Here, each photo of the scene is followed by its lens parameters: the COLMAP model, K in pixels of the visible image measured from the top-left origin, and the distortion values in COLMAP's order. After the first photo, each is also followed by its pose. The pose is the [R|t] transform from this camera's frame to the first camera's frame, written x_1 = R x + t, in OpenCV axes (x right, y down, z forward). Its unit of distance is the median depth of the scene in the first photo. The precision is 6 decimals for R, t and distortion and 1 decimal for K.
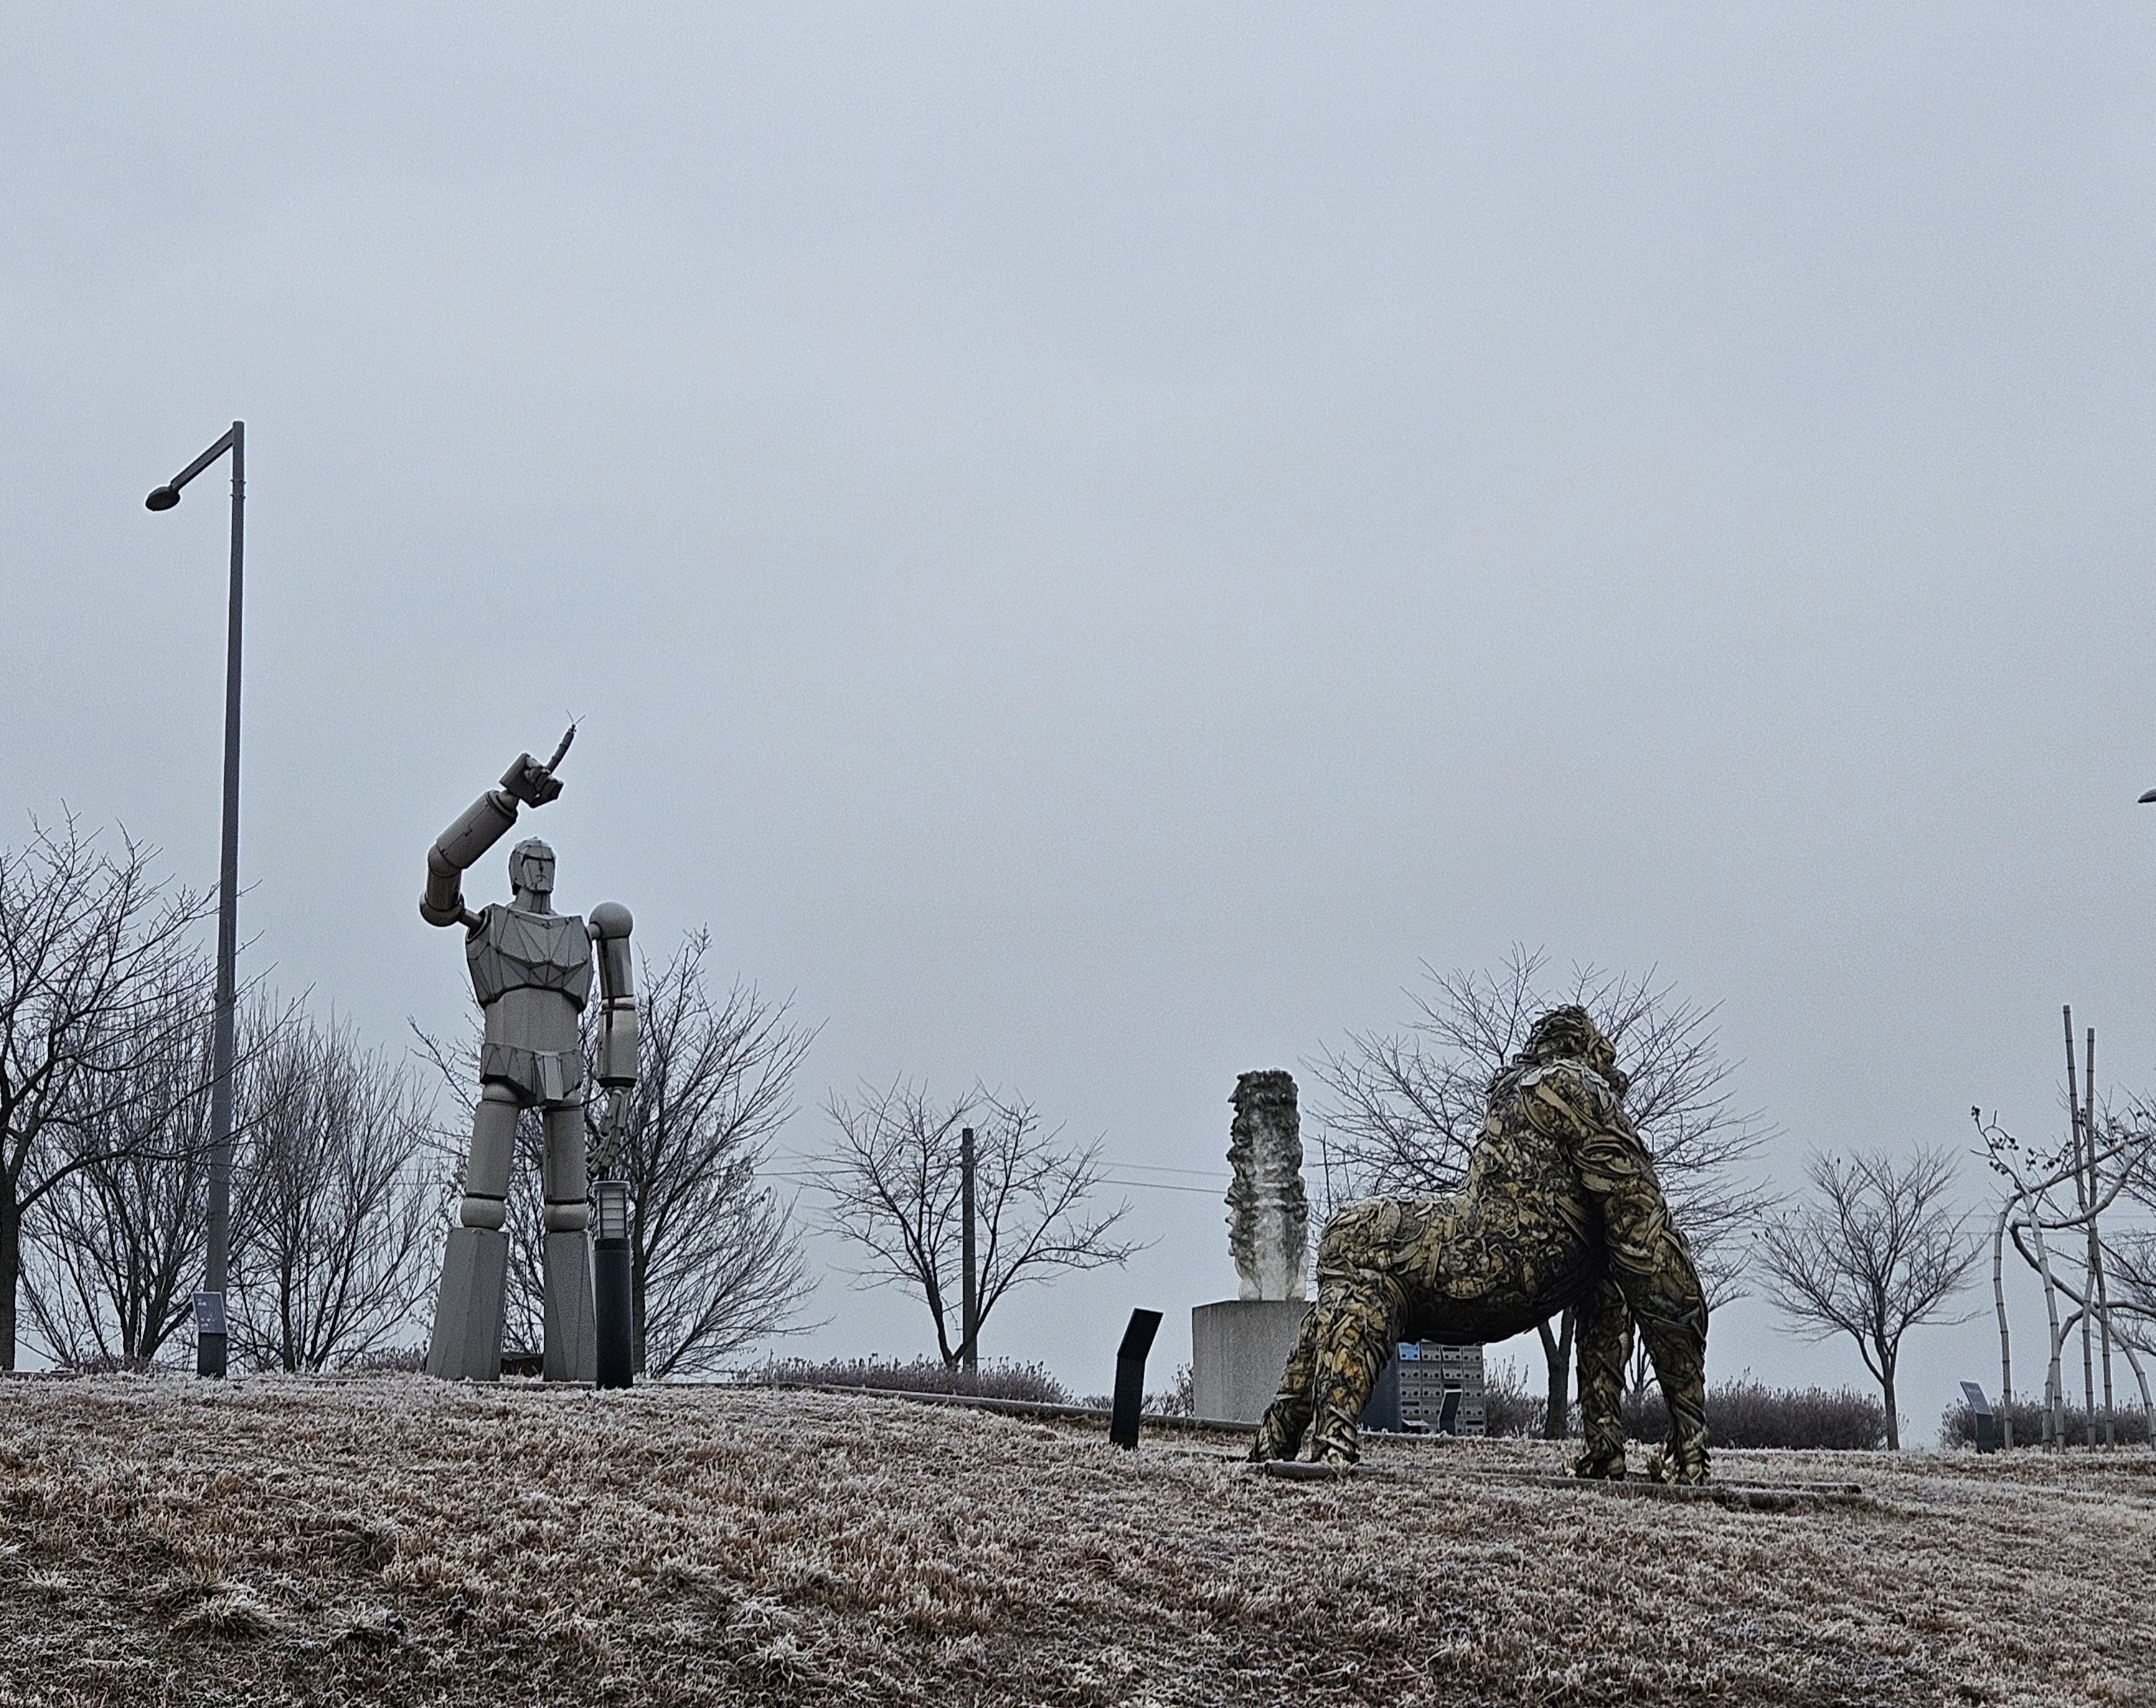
lens RADIAL K [[2980.6, 0, 1078.0], [0, 2980.6, 856.9], [0, 0, 1]] dist [0.019174, 0.000000]
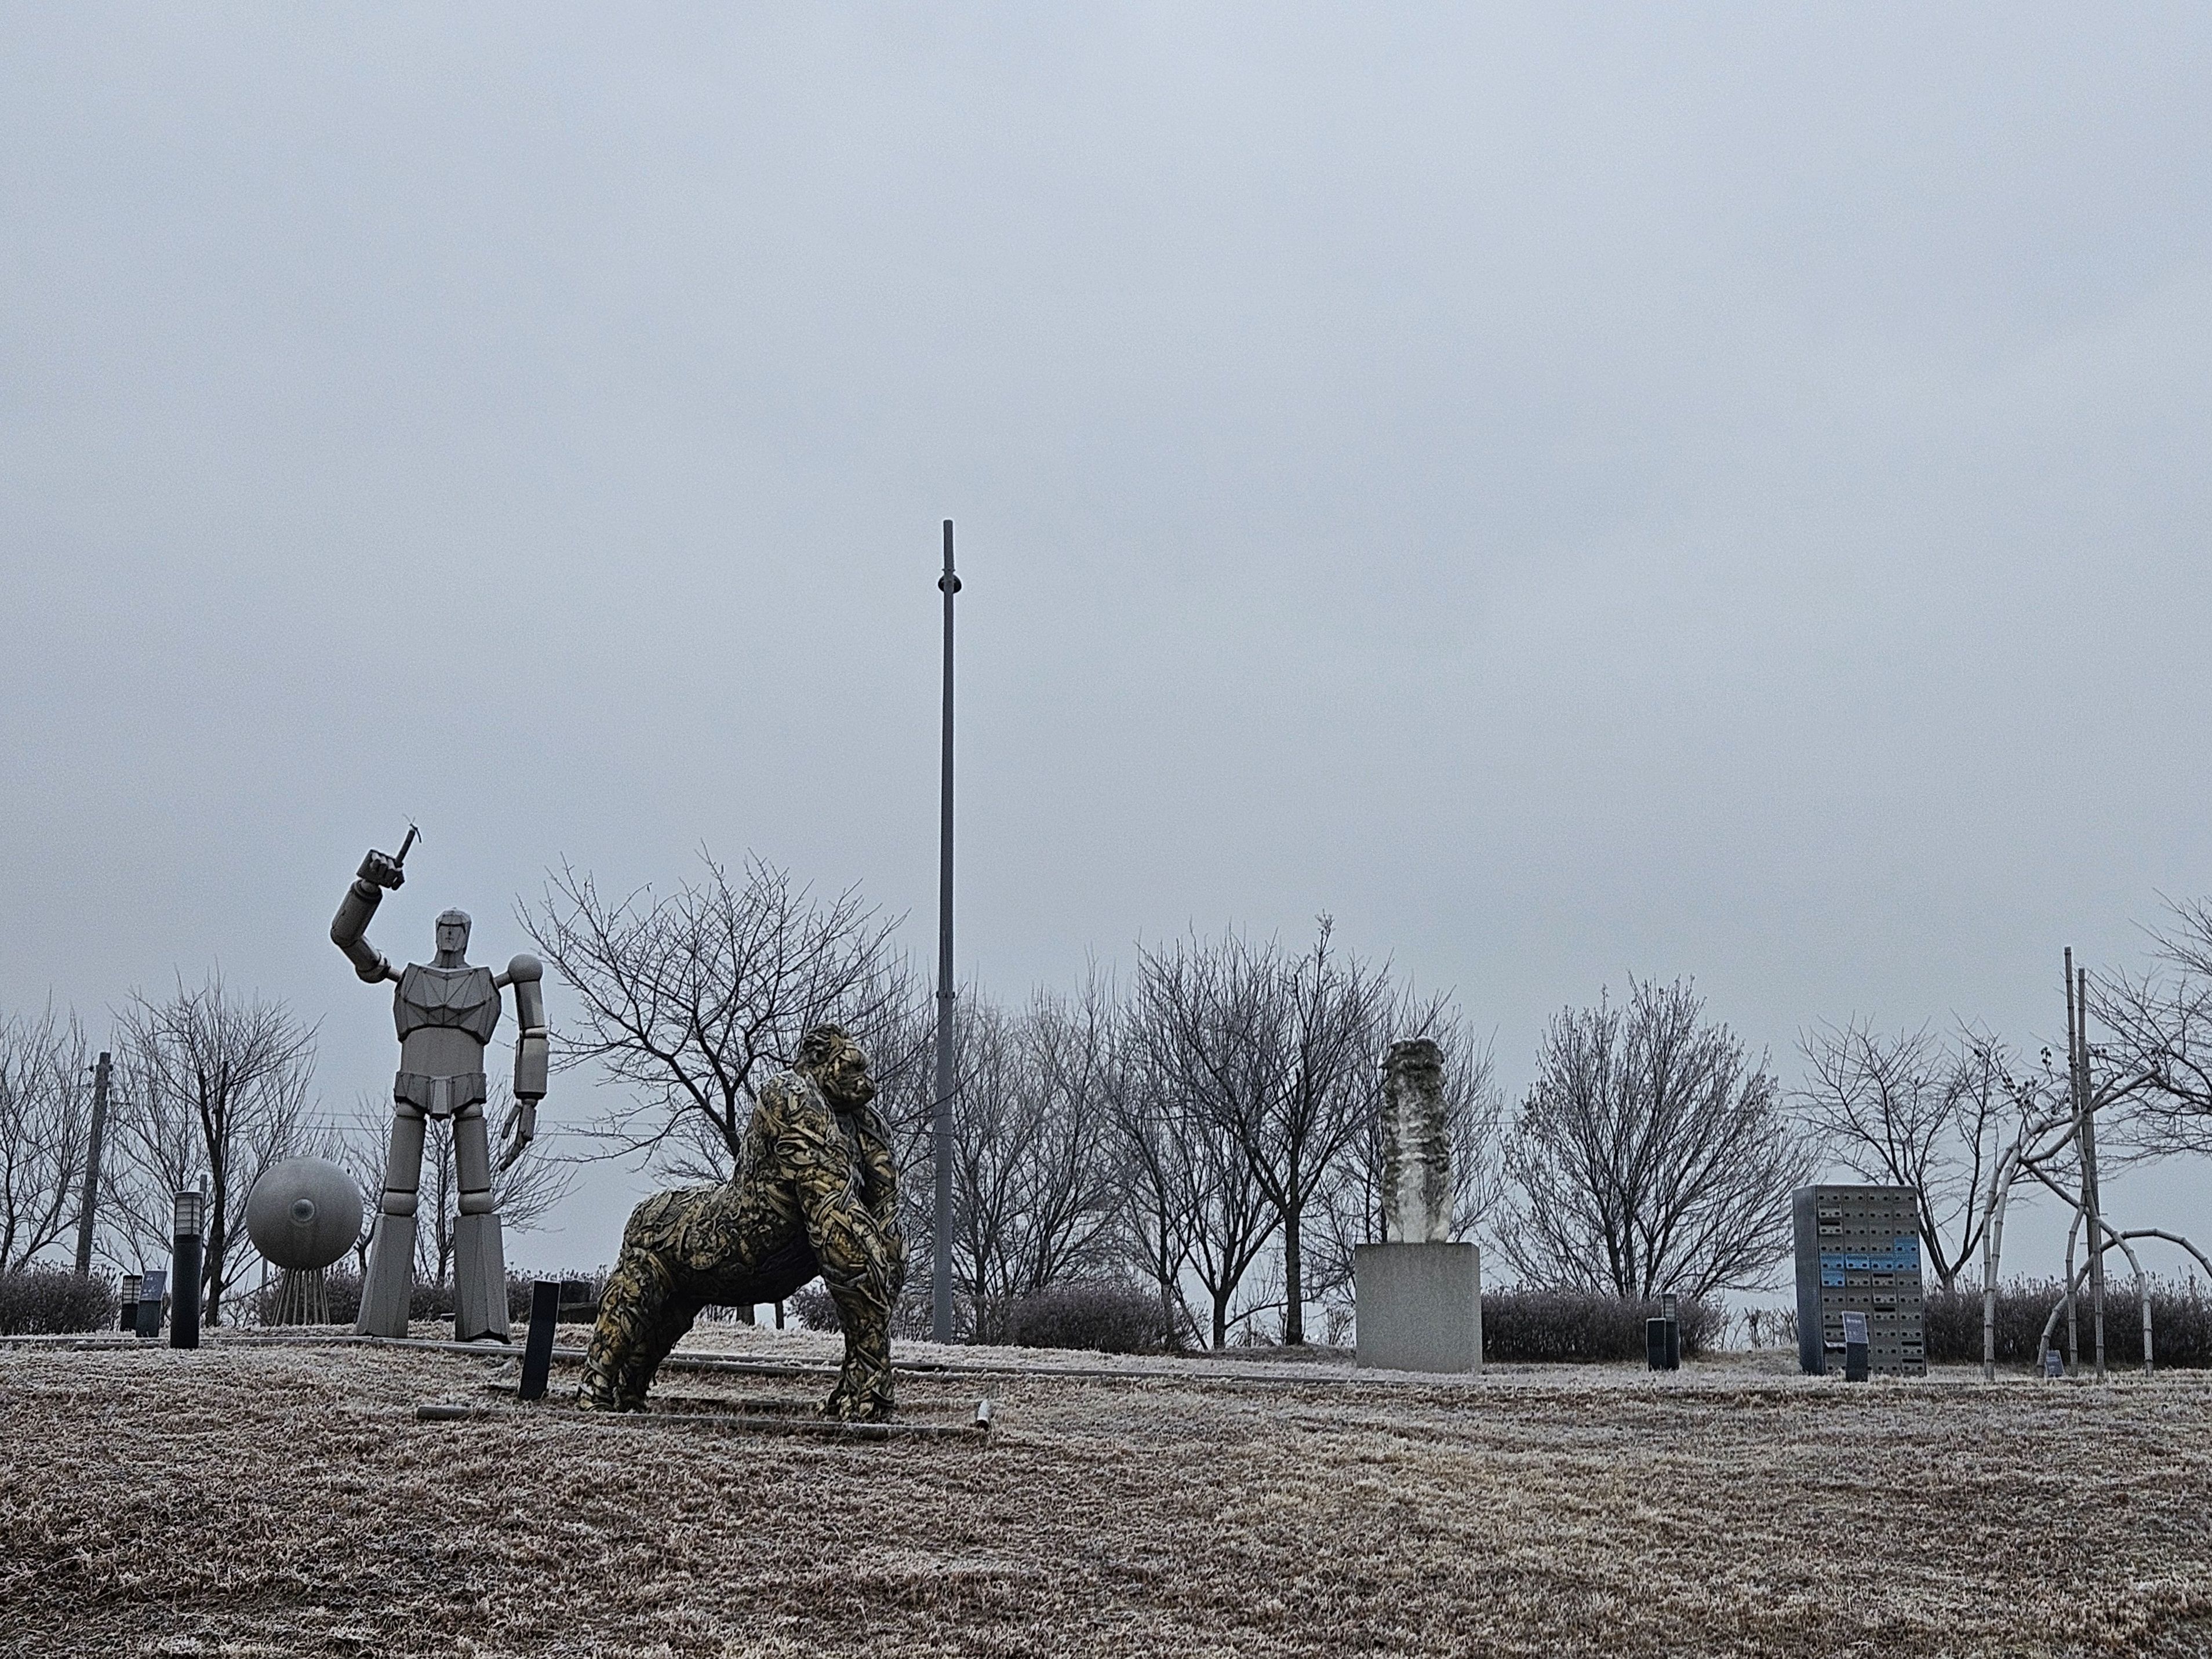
lens RADIAL K [[2651.5, 0, 1106.0], [0, 2651.5, 825.6], [0, 0, 1]] dist [0.033782, 0.000000]
pose [[0.935202, -0.073988, -0.346299, 0.500419], [0.073345, 0.997194, -0.014979, -0.004494], [0.346436, -0.011391, 0.938005, 0.022574]]
